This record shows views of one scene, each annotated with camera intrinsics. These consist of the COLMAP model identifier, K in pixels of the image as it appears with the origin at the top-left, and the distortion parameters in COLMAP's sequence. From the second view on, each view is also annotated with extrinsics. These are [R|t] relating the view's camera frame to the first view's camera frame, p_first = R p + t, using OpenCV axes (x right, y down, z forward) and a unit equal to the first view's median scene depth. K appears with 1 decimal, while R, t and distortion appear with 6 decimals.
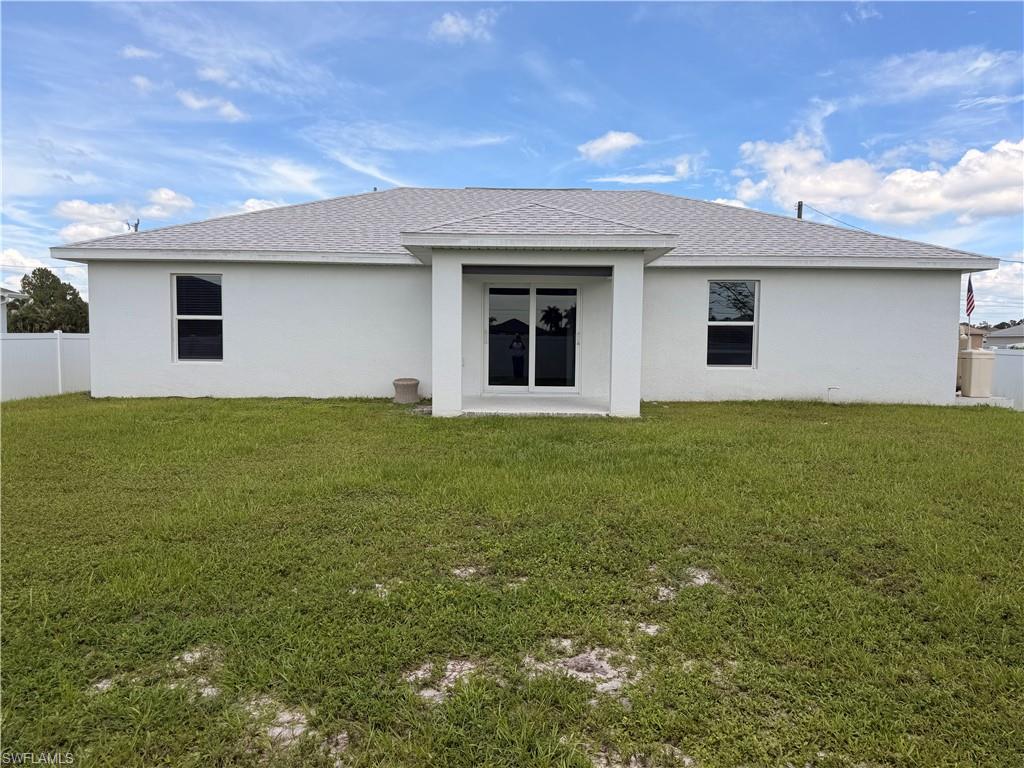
lens RADIAL K [[723.2, 0, 503.8], [0, 723.2, 391.7], [0, 0, 1]] dist [0.048379, -0.063053]
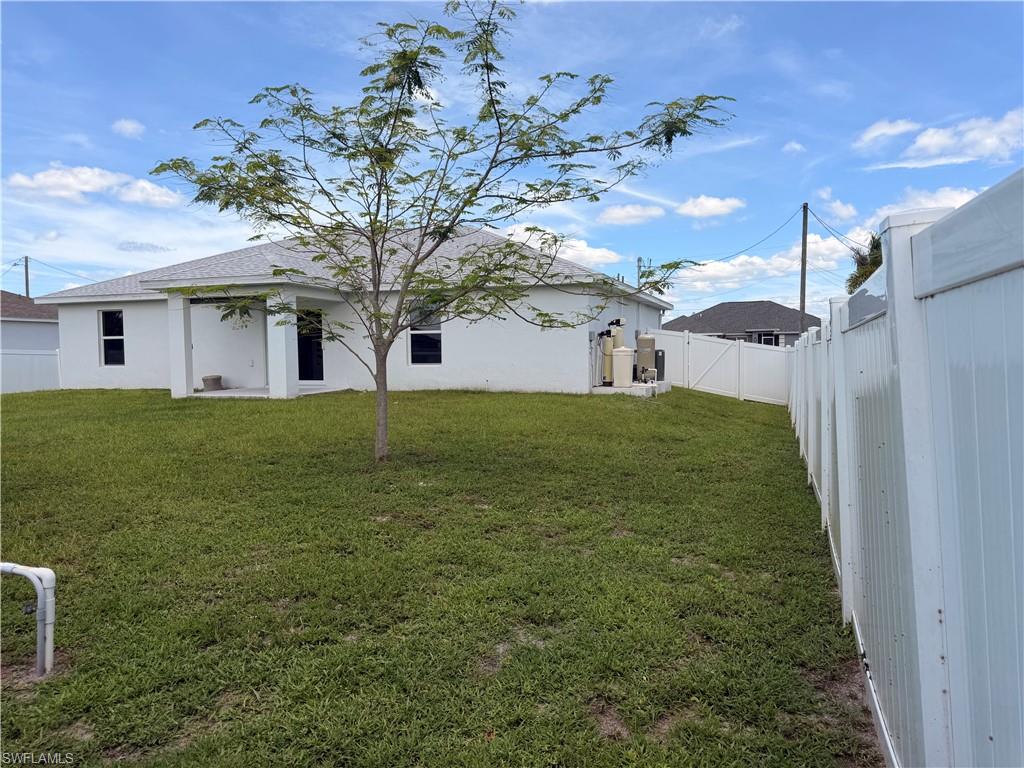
lens RADIAL K [[723.2, 0, 520.5], [0, 723.2, 377.7], [0, 0, 1]] dist [0.048379, -0.063053]
pose [[0.950370, -0.008739, -0.310999, 0.256378], [-0.002558, 0.999352, -0.035897, 0.010514], [0.311112, 0.034911, 0.949732, -0.057643]]
